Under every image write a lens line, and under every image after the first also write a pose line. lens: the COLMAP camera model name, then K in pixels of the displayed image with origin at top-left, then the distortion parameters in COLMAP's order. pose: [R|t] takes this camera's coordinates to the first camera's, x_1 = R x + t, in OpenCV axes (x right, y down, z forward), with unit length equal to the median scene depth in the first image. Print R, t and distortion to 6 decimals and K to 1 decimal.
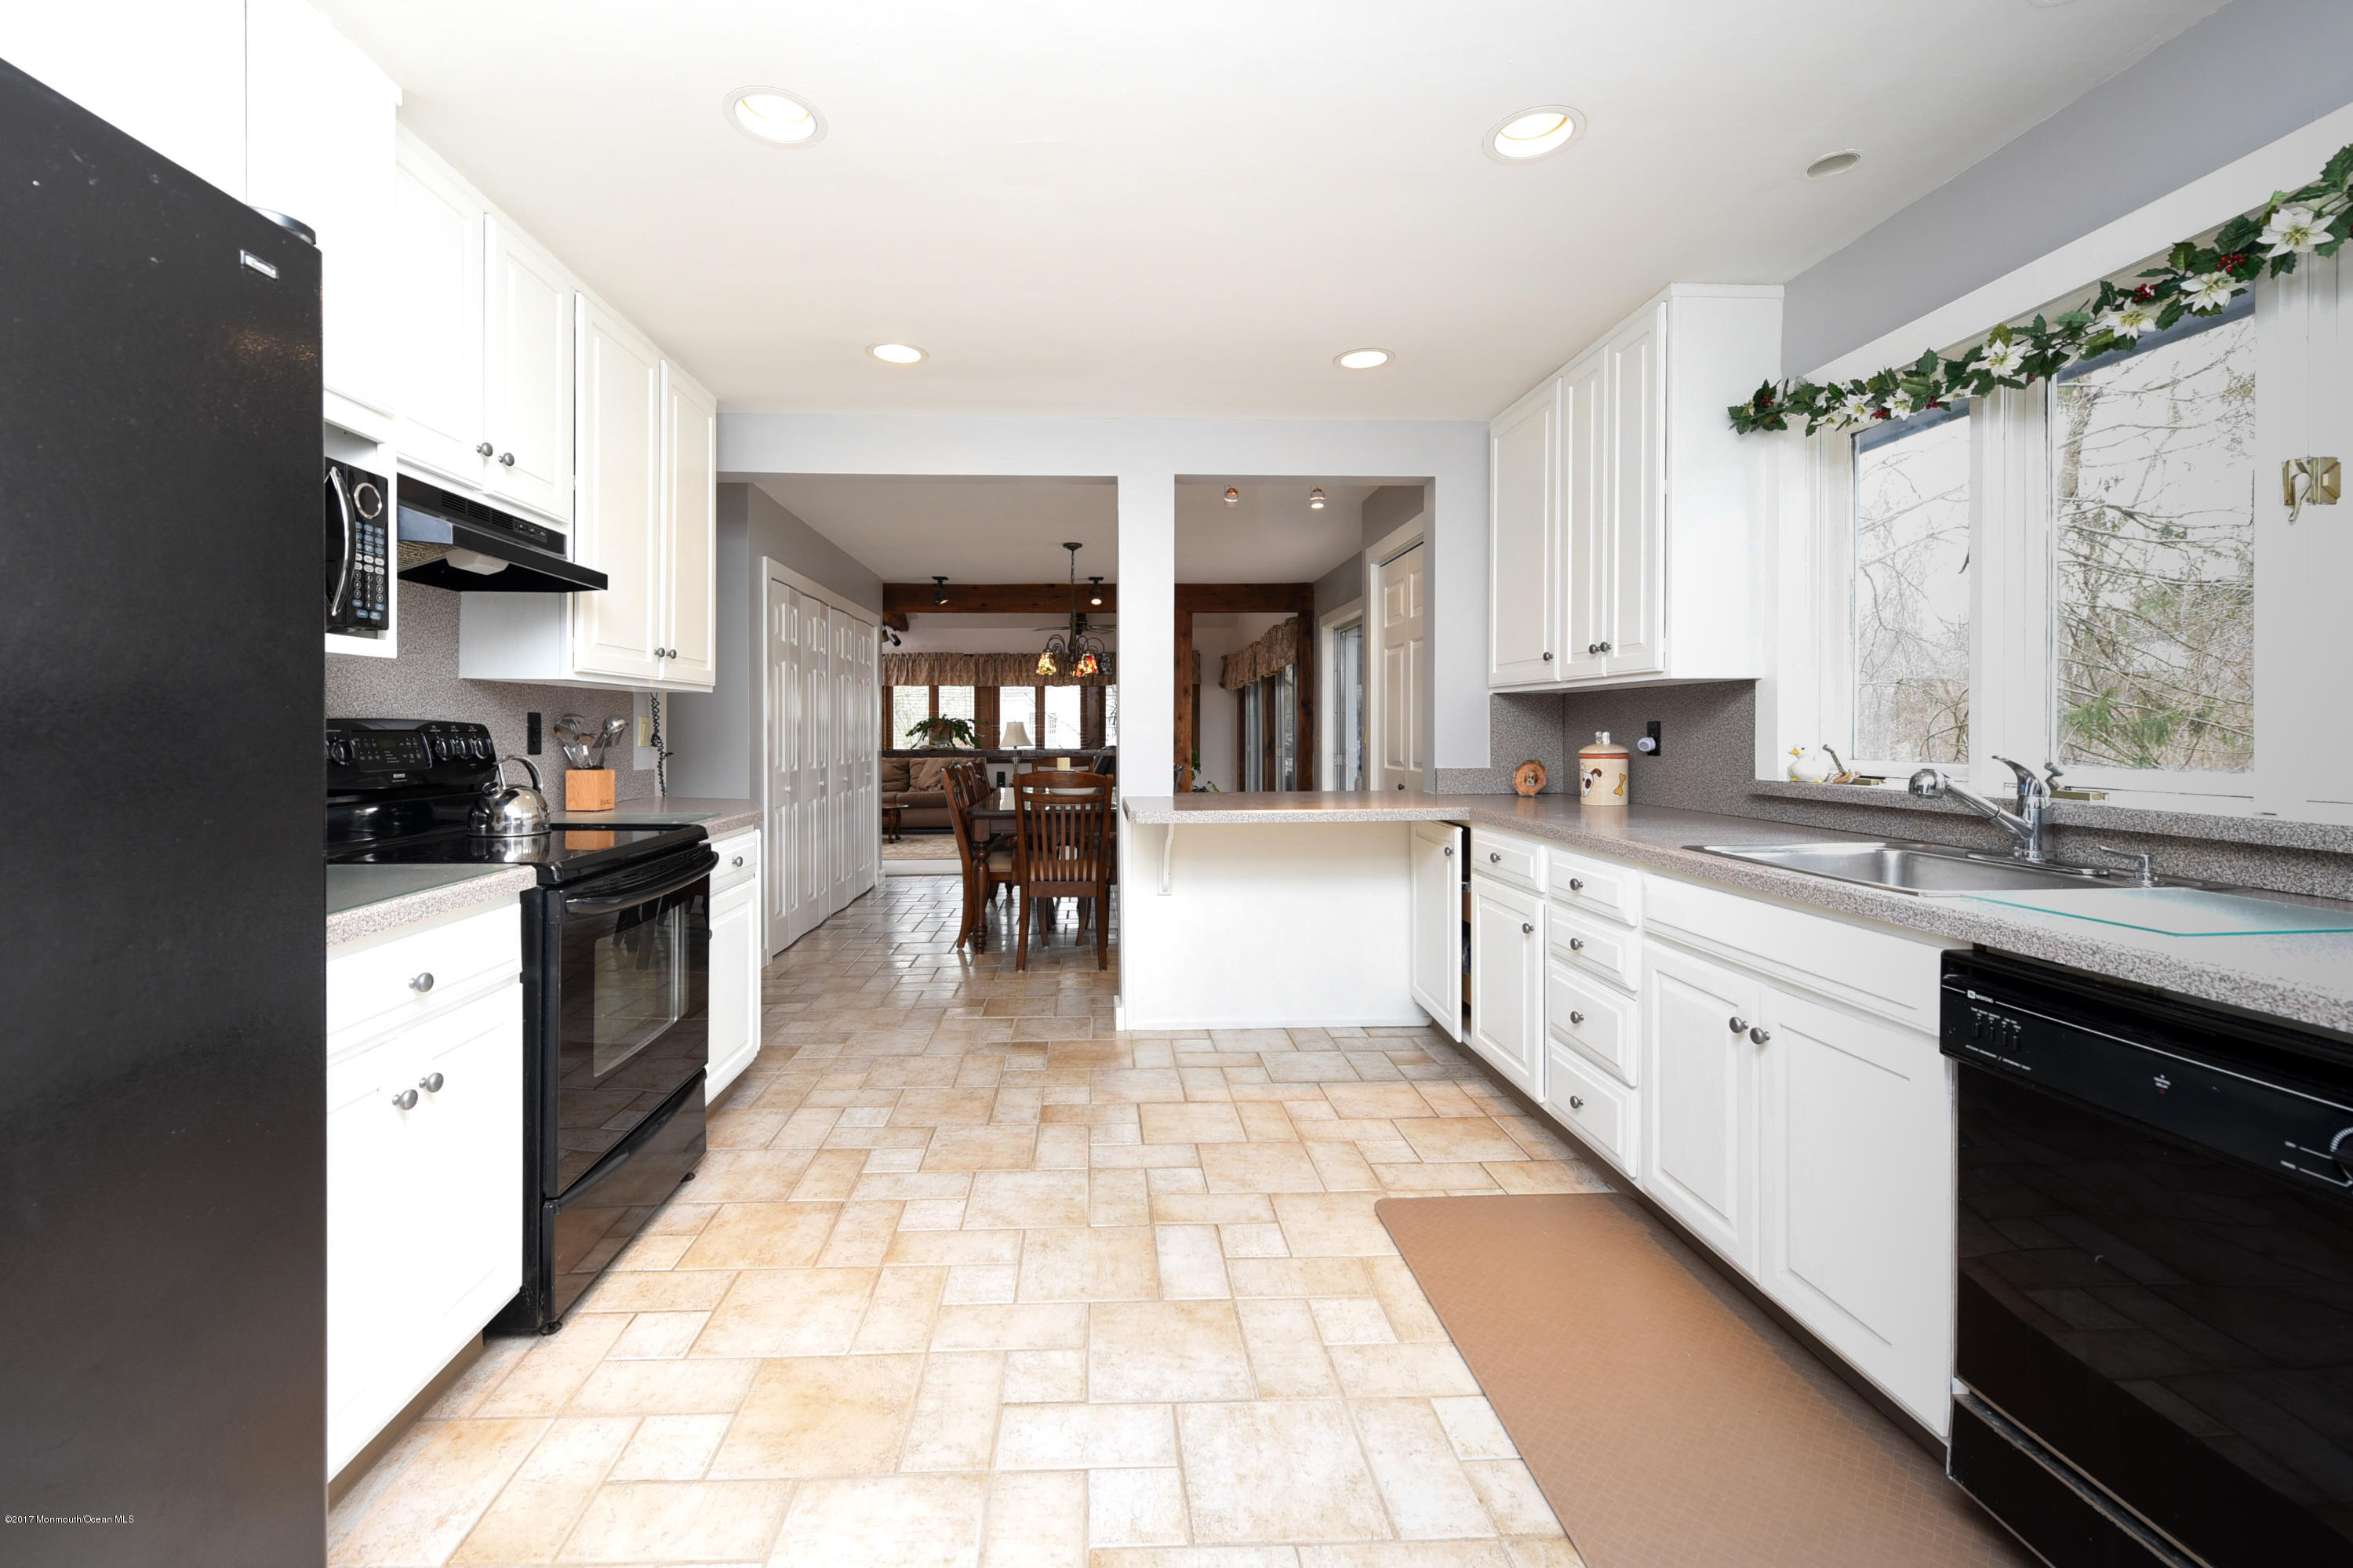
lens RADIAL K [[964.1, 0, 1186.1], [0, 964.1, 734.0], [0, 0, 1]] dist [0.001946, -0.000141]
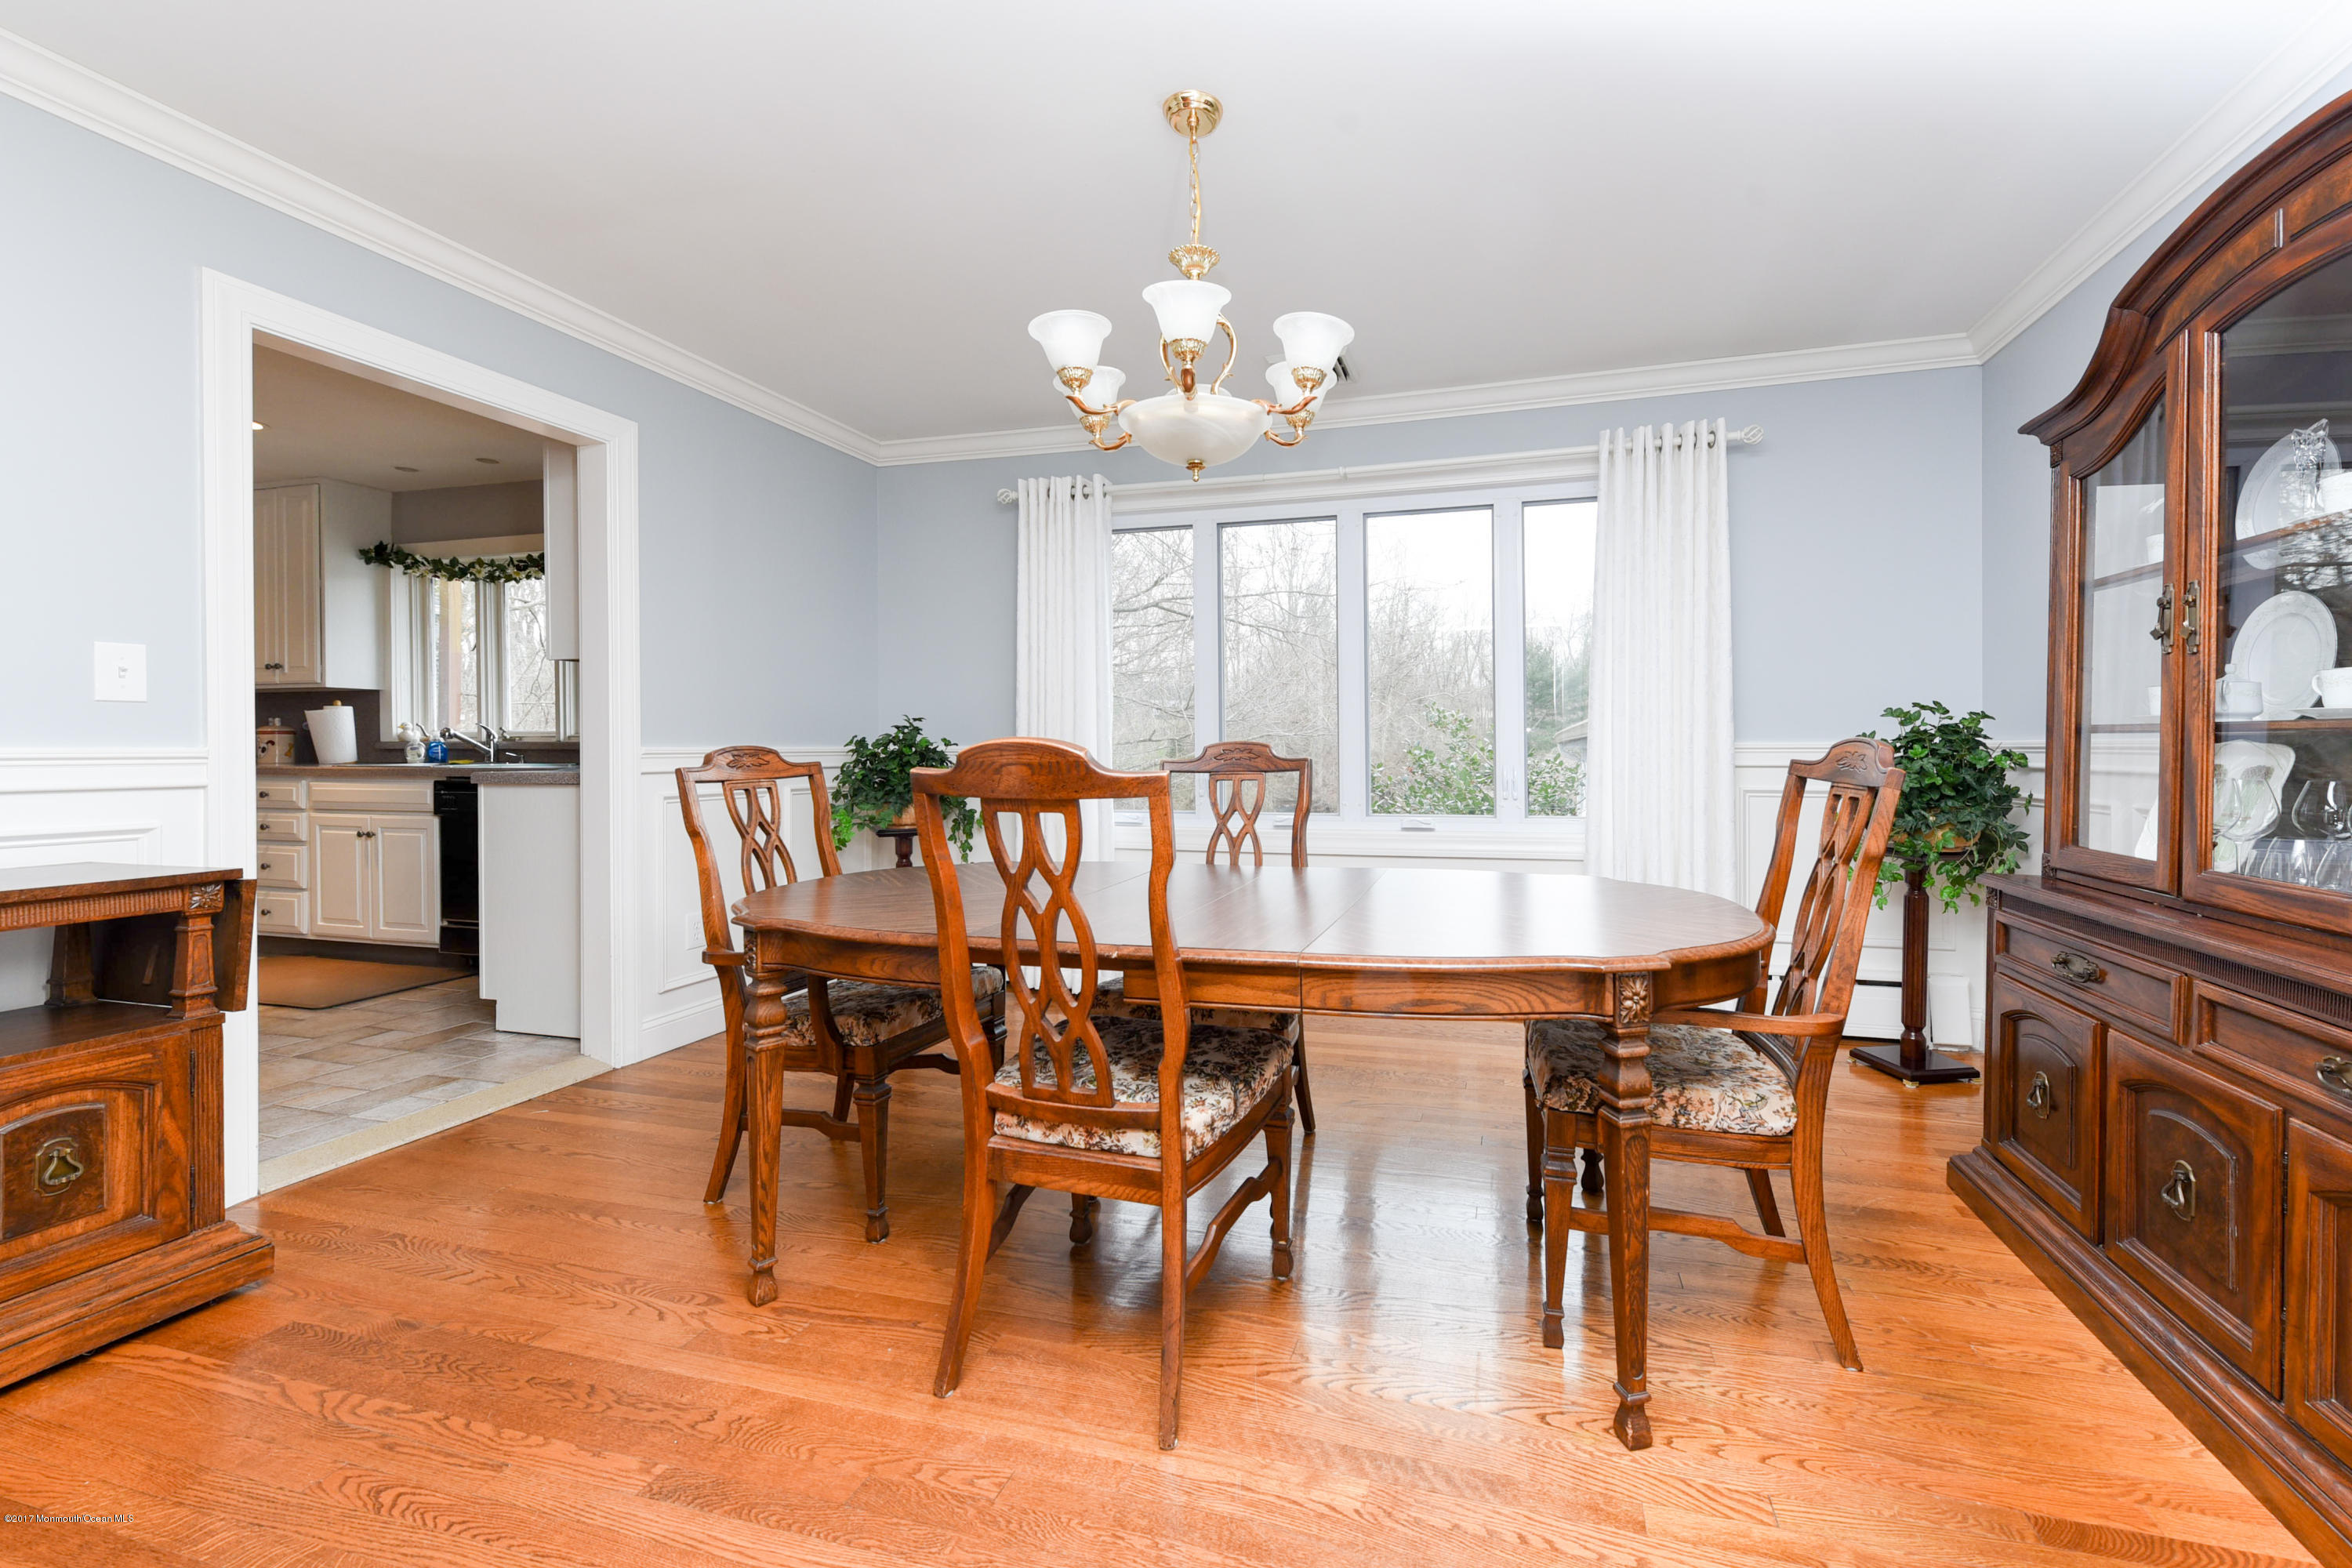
lens RADIAL K [[963.7, 0, 1185.6], [0, 963.7, 734.0], [0, 0, 1]] dist [0.001946, -0.000141]
pose [[0.362541, 0.002300, 0.931965, -0.750908], [0.009443, 0.999937, -0.006140, 0.071531], [-0.931920, 0.011026, 0.362497, -1.451215]]
